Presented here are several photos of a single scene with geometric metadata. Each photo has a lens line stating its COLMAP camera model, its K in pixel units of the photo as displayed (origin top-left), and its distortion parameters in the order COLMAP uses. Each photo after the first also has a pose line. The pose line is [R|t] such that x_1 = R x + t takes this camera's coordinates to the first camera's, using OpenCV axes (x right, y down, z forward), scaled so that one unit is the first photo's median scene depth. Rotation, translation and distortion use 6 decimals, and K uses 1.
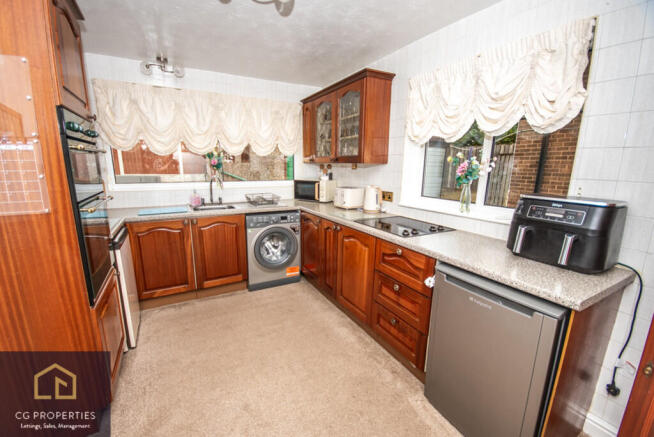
lens RADIAL K [[276.0, 0, 321.6], [0, 276.0, 221.6], [0, 0, 1]] dist [-0.012593, -0.002800]
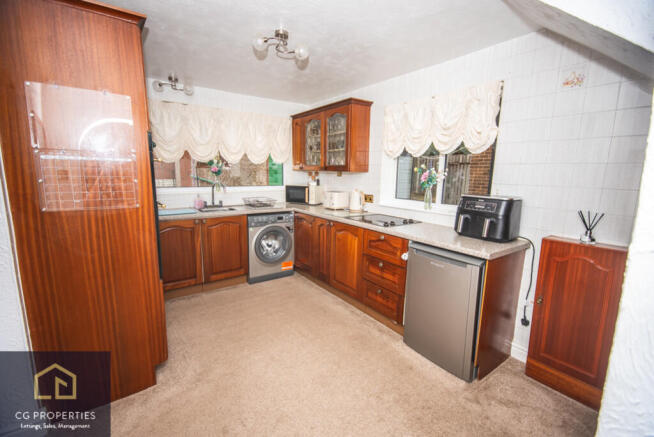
lens RADIAL K [[290.9, 0, 330.0], [0, 290.9, 217.2], [0, 0, 1]] dist [-0.003329, 0.000371]
pose [[0.990520, -0.013667, 0.136685, -0.126383], [0.019657, 0.998900, -0.042568, 0.049699], [-0.135953, 0.044852, 0.989699, -0.290922]]
